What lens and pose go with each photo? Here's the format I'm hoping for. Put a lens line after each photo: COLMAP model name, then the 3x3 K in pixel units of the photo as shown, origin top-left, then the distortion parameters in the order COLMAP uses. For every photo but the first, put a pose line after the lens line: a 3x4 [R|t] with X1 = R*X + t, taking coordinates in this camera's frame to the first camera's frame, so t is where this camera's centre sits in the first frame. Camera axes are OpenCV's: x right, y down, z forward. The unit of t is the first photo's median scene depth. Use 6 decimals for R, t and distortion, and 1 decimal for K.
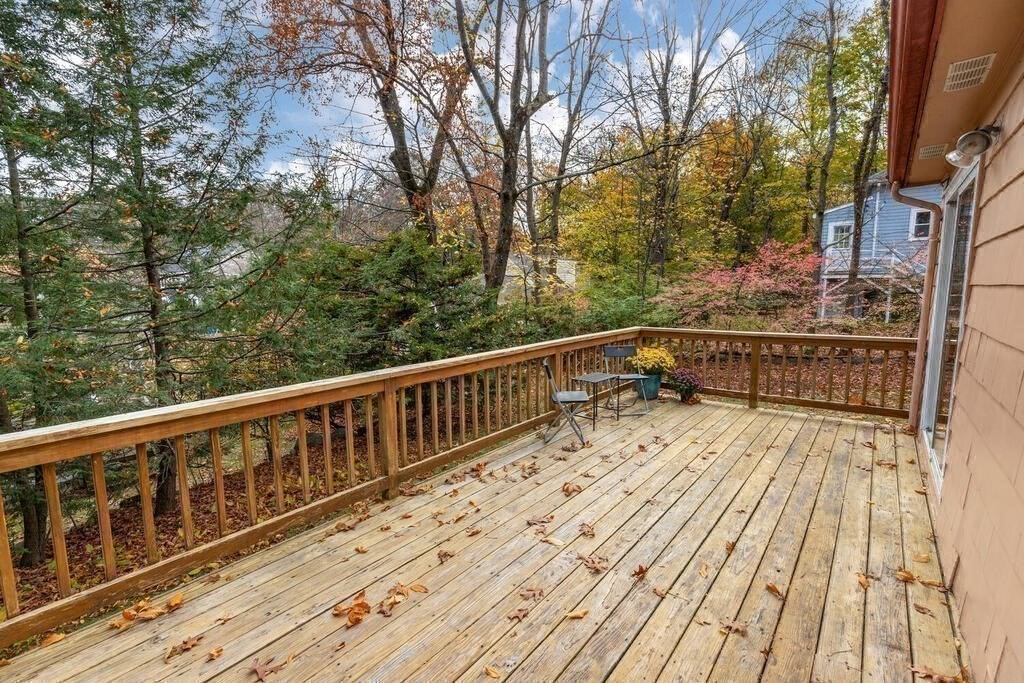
lens RADIAL K [[438.6, 0, 512.0], [0, 438.6, 341.5], [0, 0, 1]] dist [0.086850, 0.000046]
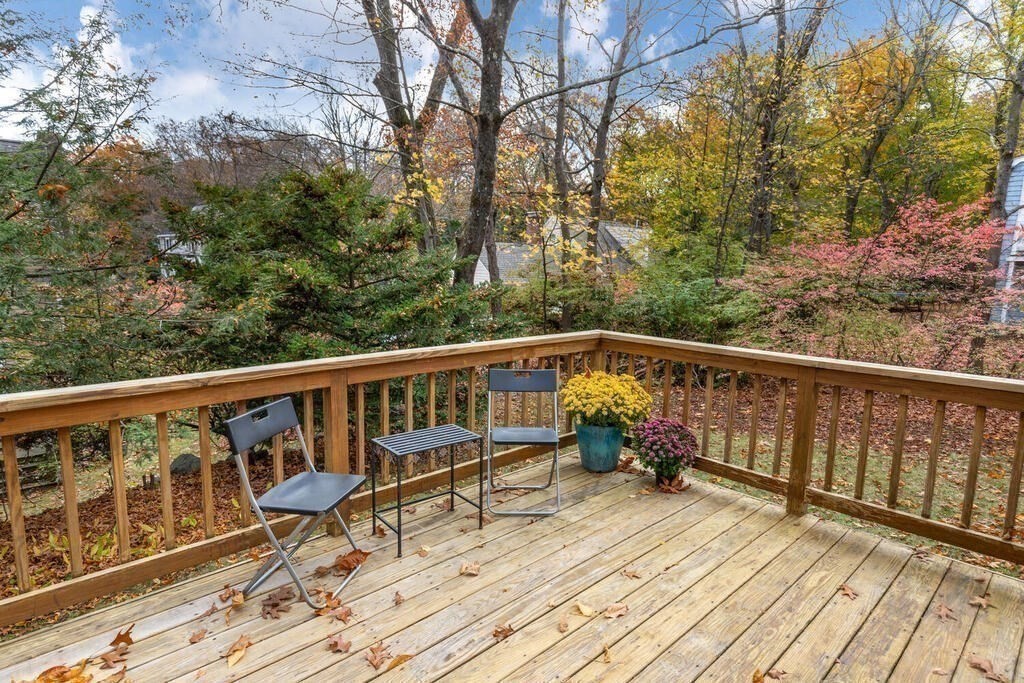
lens RADIAL K [[506.3, 0, 512.2], [0, 506.3, 333.1], [0, 0, 1]] dist [0.042386, -0.000489]
pose [[0.984831, 0.061600, -0.162211, 0.139489], [-0.057656, 0.997918, 0.028914, -0.020930], [0.163654, -0.019123, 0.986332, 0.180201]]
